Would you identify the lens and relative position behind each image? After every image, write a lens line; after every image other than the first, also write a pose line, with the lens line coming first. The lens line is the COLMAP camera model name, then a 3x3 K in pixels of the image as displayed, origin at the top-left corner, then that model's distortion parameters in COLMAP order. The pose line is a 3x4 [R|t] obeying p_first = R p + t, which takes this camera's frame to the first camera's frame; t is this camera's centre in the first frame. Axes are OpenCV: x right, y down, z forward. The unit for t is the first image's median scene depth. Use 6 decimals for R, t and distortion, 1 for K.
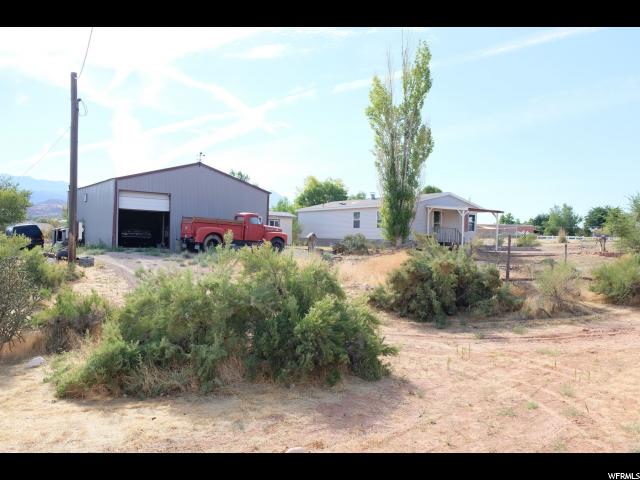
lens RADIAL K [[550.7, 0, 322.3], [0, 550.7, 236.0], [0, 0, 1]] dist [0.001896, 0.024276]
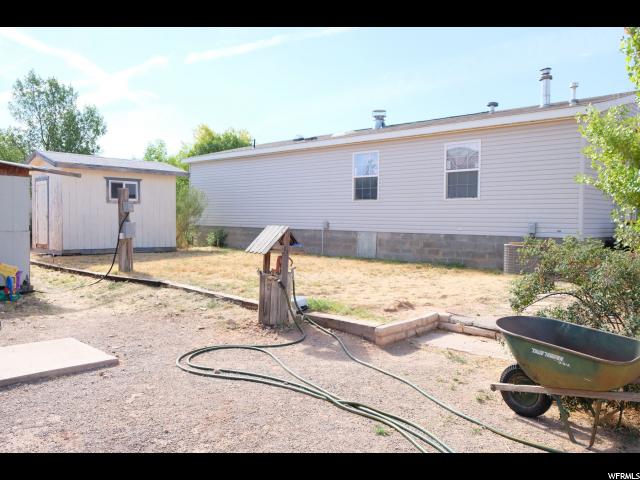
lens RADIAL K [[550.7, 0, 317.8], [0, 550.7, 240.4], [0, 0, 1]] dist [0.001896, 0.024276]
pose [[0.980867, -0.025944, 0.192944, -0.043131], [0.015299, 0.998288, 0.056460, -0.010749], [-0.194079, -0.052428, 0.979584, 0.806369]]
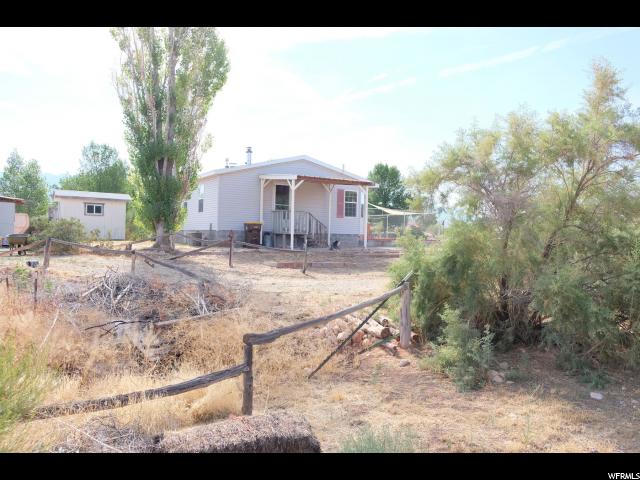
lens RADIAL K [[550.7, 0, 319.7], [0, 550.7, 245.3], [0, 0, 1]] dist [0.001896, 0.024276]
pose [[0.995232, -0.002200, -0.097512, 0.356326], [0.004532, 0.999709, 0.023693, 0.011206], [0.097431, -0.024022, 0.994952, 0.415372]]
